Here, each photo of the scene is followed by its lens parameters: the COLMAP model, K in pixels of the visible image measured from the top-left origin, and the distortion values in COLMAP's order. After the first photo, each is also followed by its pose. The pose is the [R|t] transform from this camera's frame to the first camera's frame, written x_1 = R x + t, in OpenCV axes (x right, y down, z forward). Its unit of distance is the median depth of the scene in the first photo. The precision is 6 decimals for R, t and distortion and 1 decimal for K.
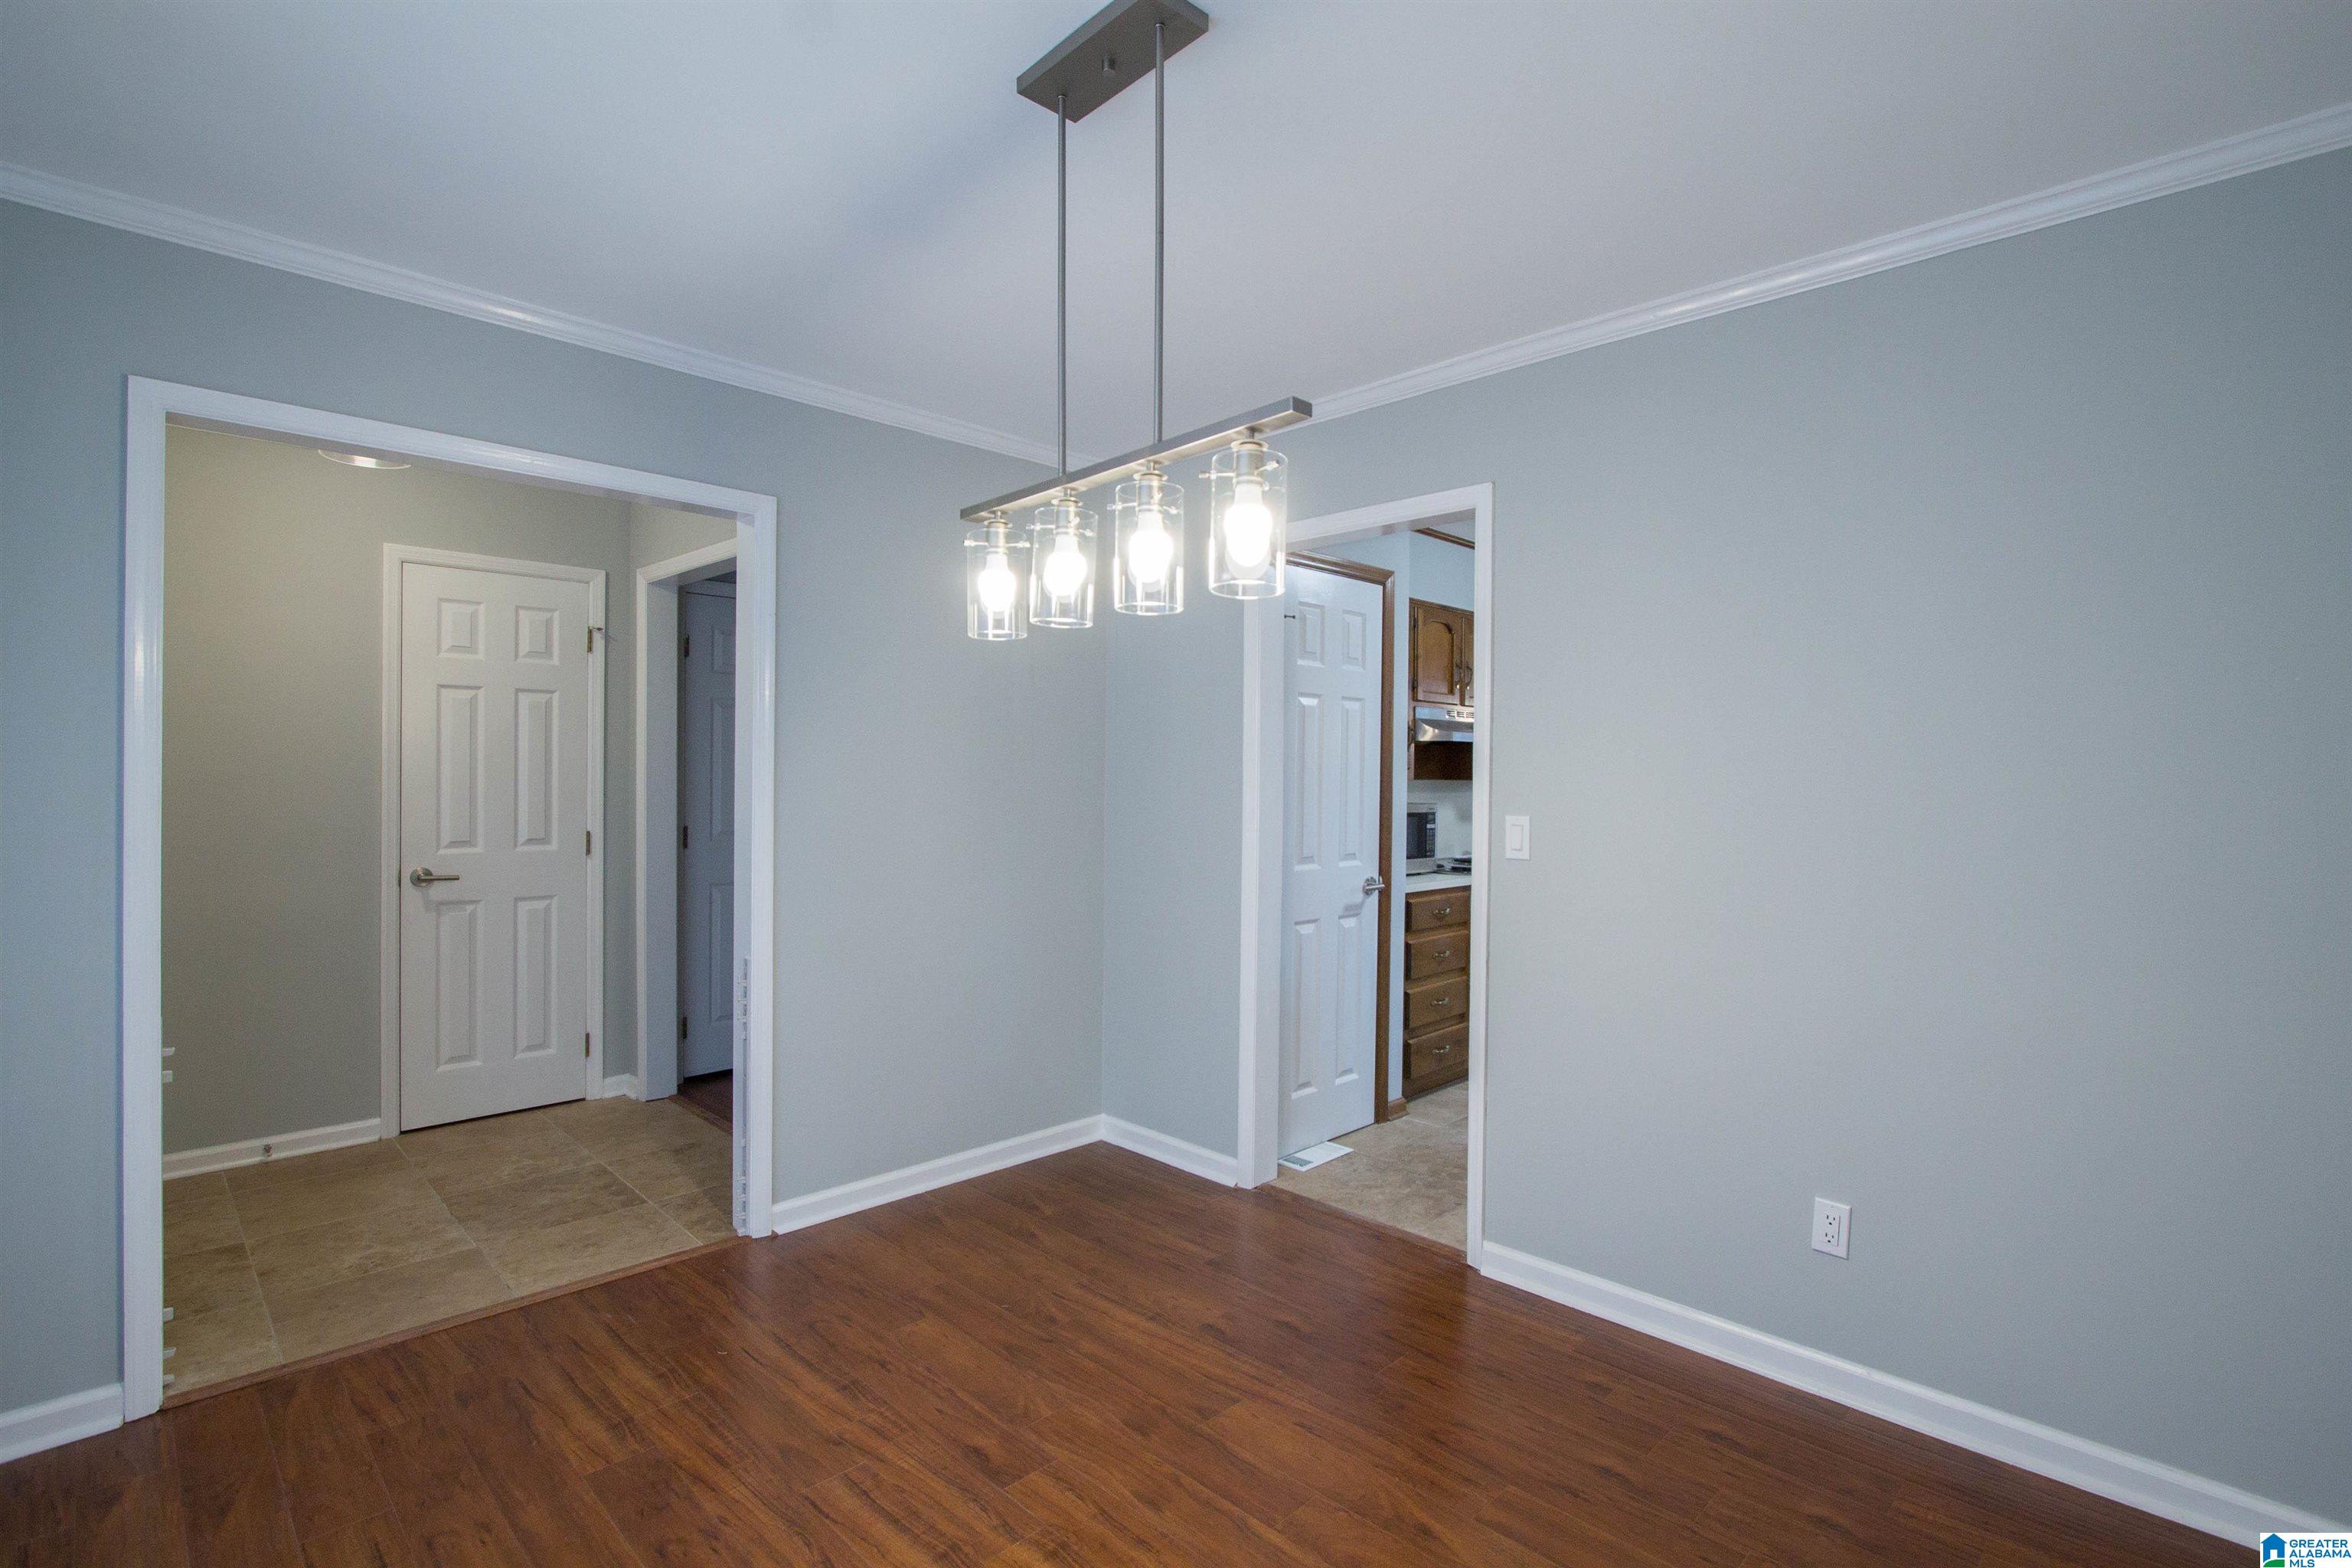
lens RADIAL K [[1094.9, 0, 1187.2], [0, 1094.9, 779.6], [0, 0, 1]] dist [-0.021406, 0.004882]
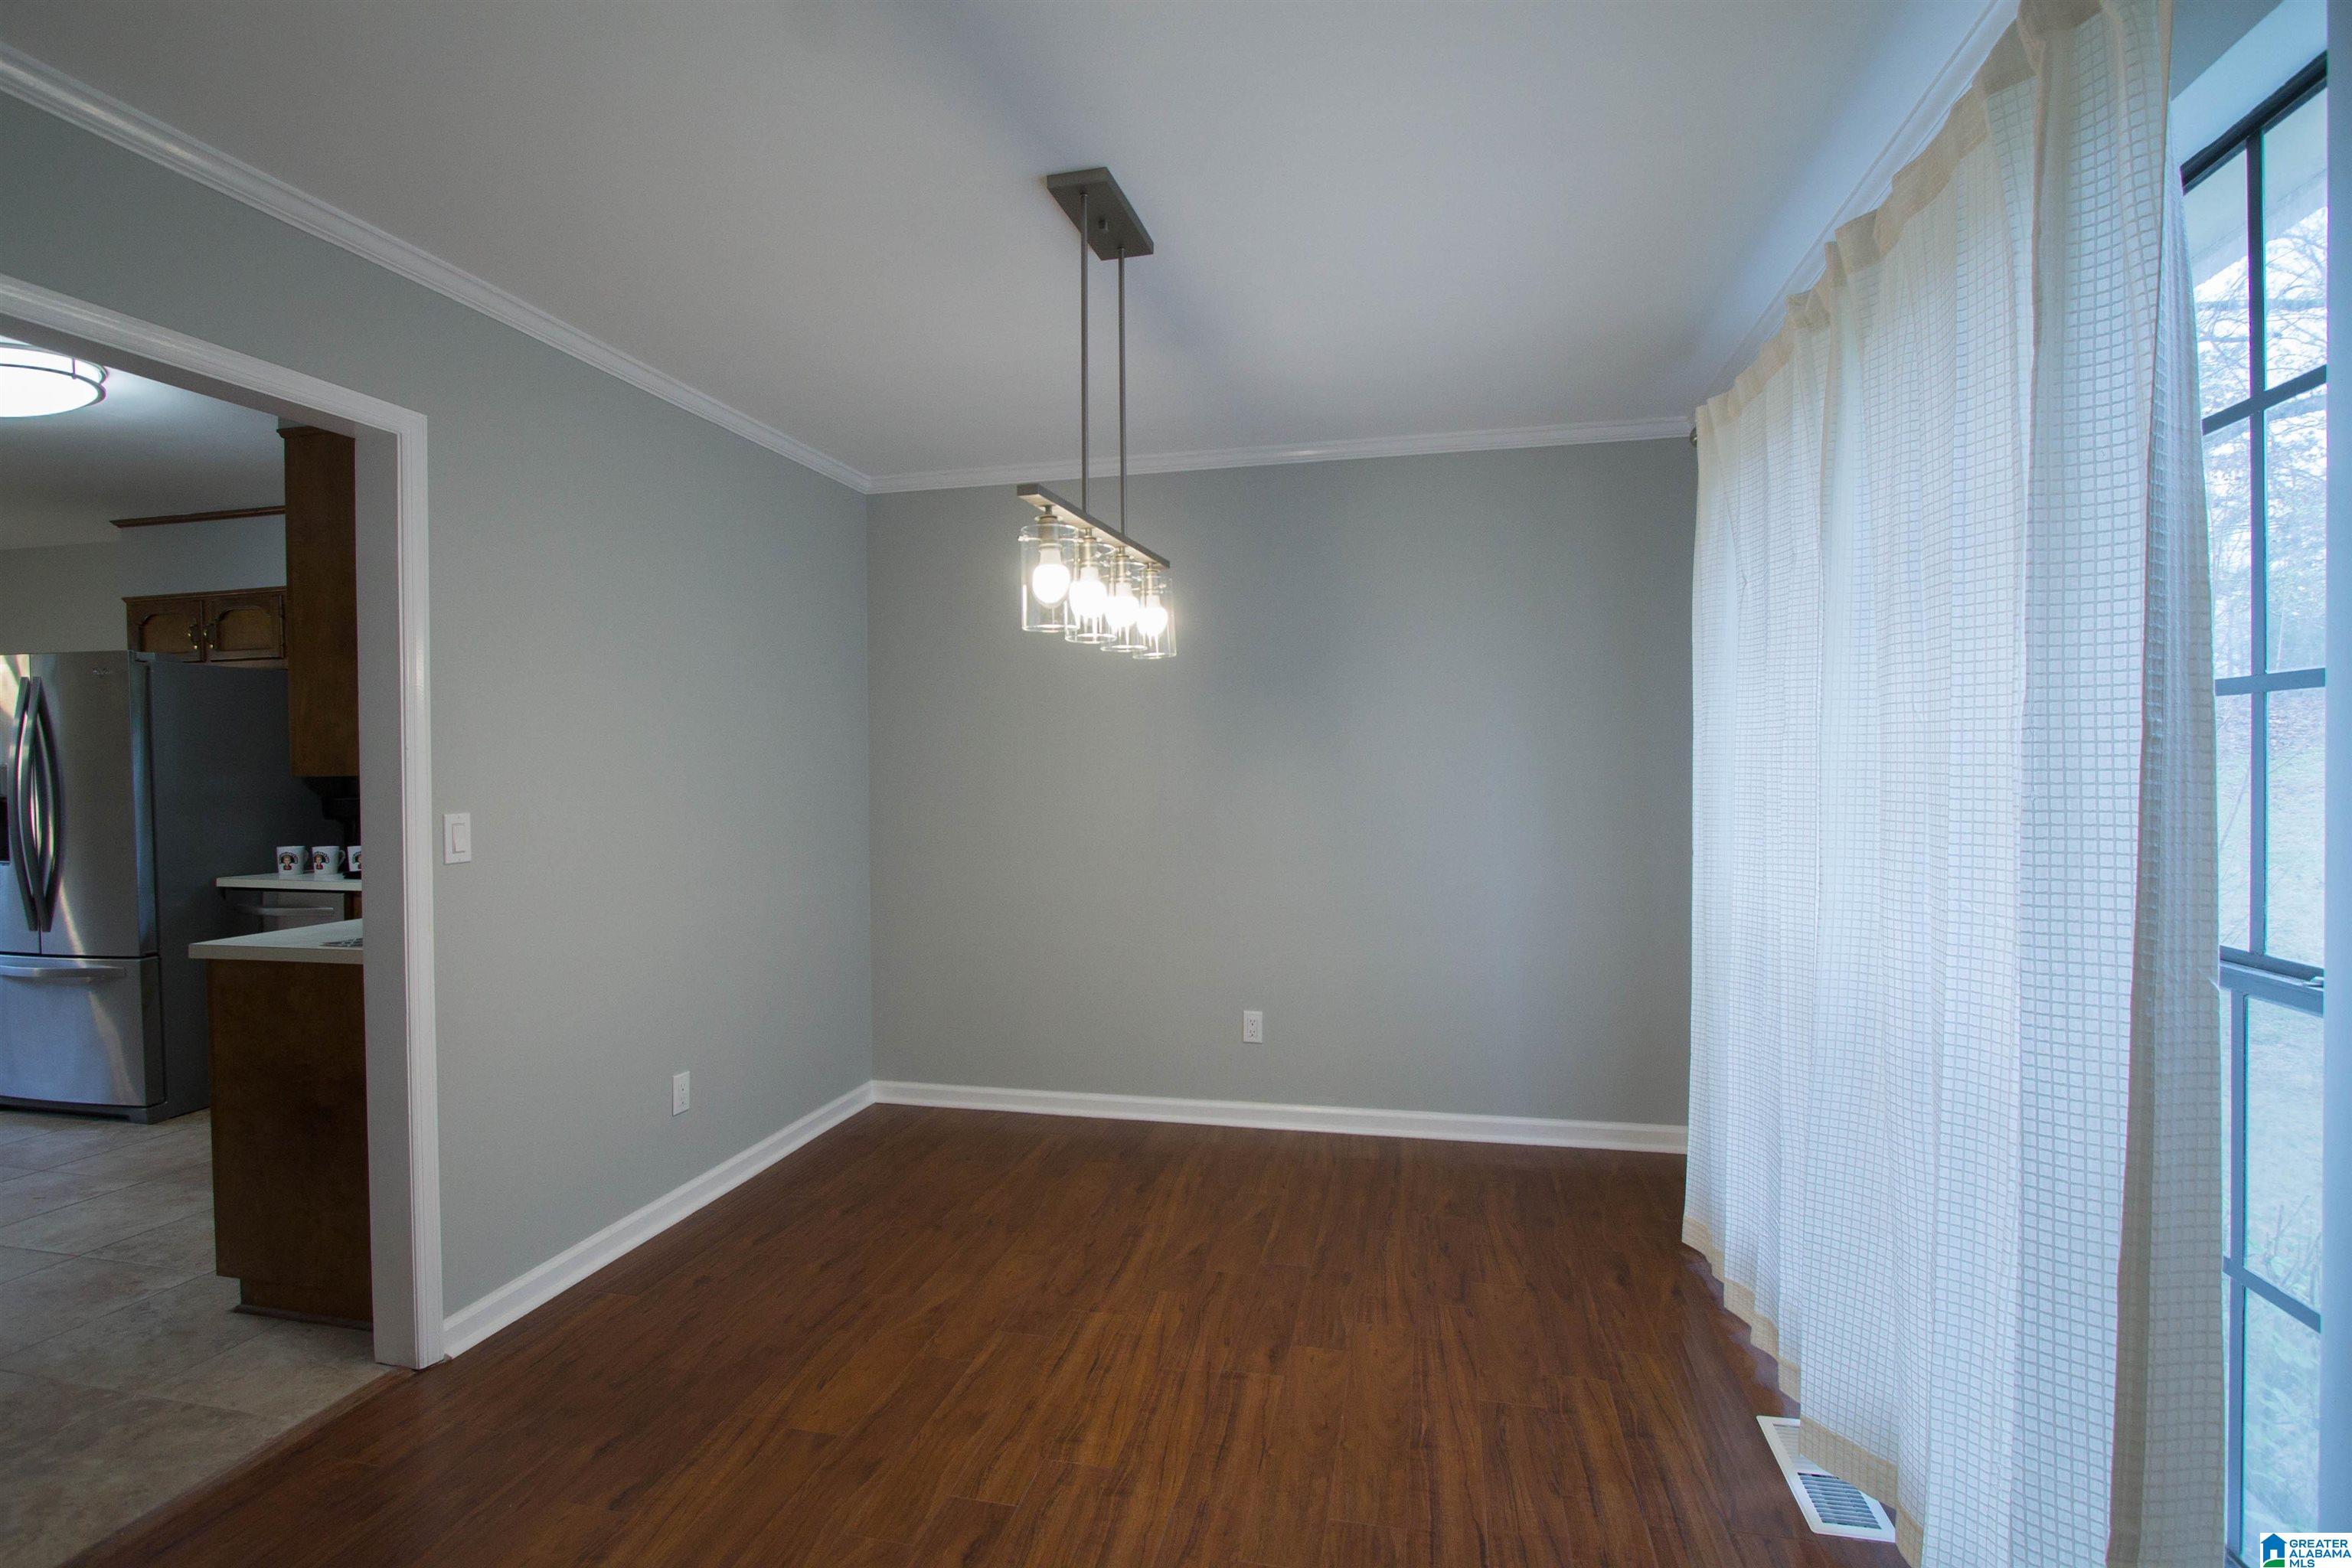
lens RADIAL K [[1094.9, 0, 1187.2], [0, 1094.9, 779.6], [0, 0, 1]] dist [-0.021406, 0.004882]
pose [[-0.536463, -0.014767, 0.843795, -0.998482], [0.003009, 0.999807, 0.019410, -0.012157], [-0.843918, 0.012952, -0.536315, 1.303643]]
